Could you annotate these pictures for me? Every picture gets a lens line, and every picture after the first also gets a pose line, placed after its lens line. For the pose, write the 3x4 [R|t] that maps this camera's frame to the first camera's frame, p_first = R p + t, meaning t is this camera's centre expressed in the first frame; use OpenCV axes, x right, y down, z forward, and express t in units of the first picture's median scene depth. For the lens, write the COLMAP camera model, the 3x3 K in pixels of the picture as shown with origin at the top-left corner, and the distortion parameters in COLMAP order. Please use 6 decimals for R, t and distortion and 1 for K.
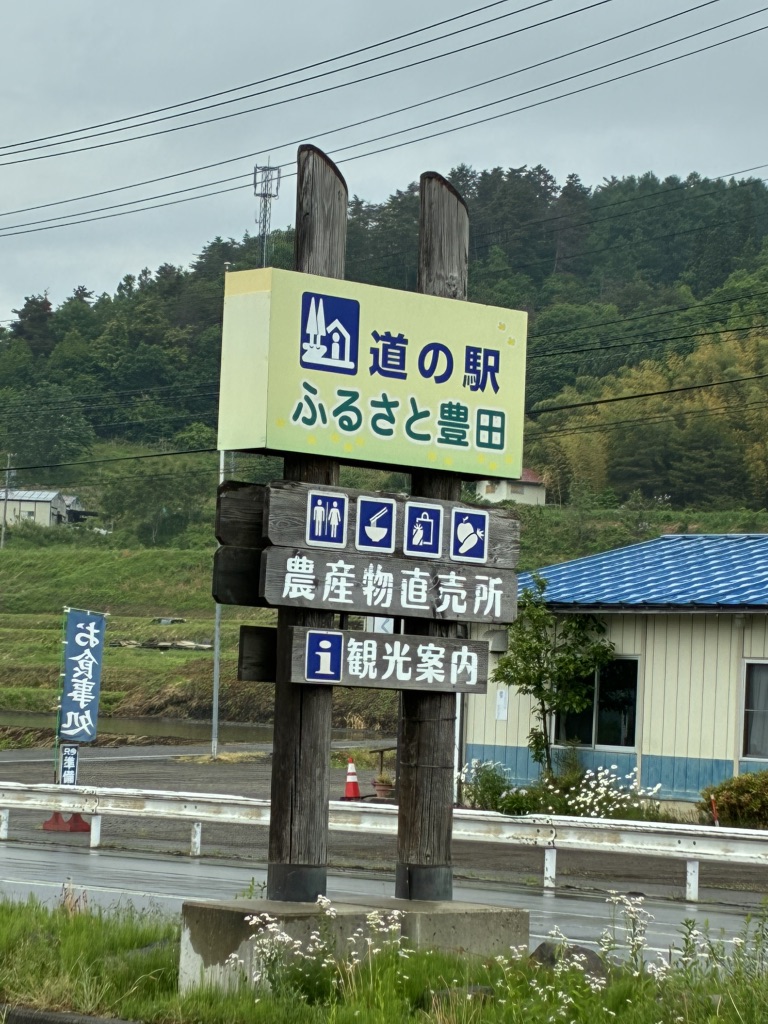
lens RADIAL K [[3068.5, 0, 384.0], [0, 3068.5, 512.0], [0, 0, 1]] dist [0.242916, 0.568099]
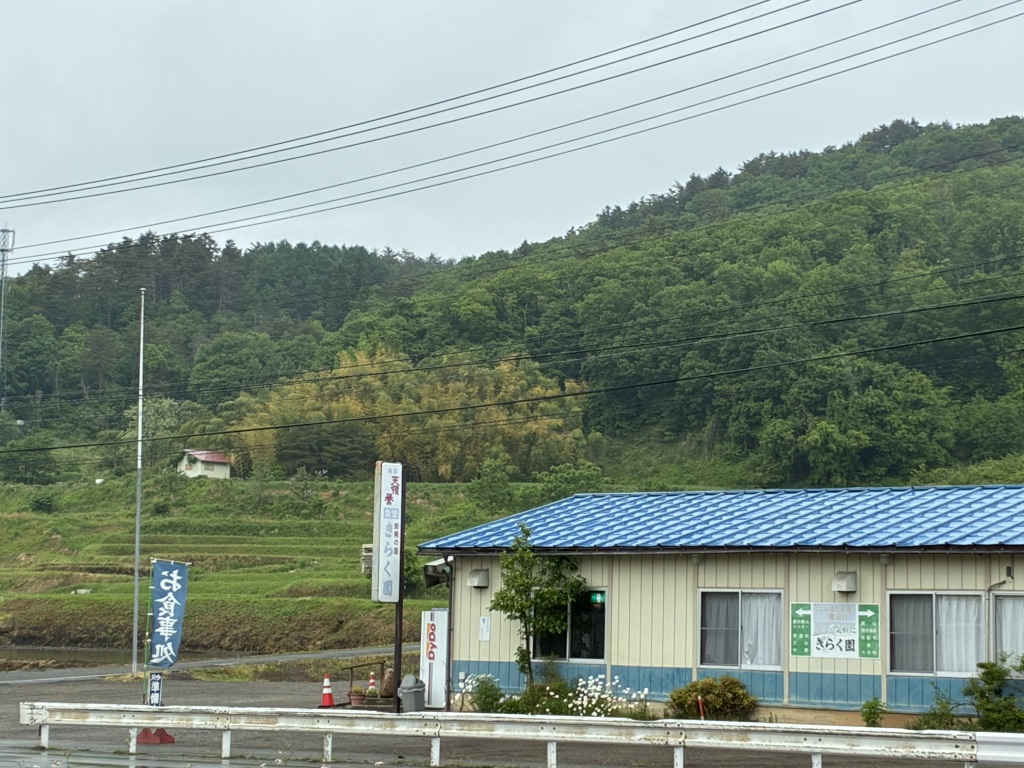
lens RADIAL K [[2151.1, 0, 512.0], [0, 2151.1, 384.0], [0, 0, 1]] dist [0.218459, -0.558728]
pose [[0.973712, 0.000770, 0.227783, -0.157672], [0.009845, 0.998918, -0.045460, 0.002302], [-0.227572, 0.046508, 0.972650, 0.126780]]
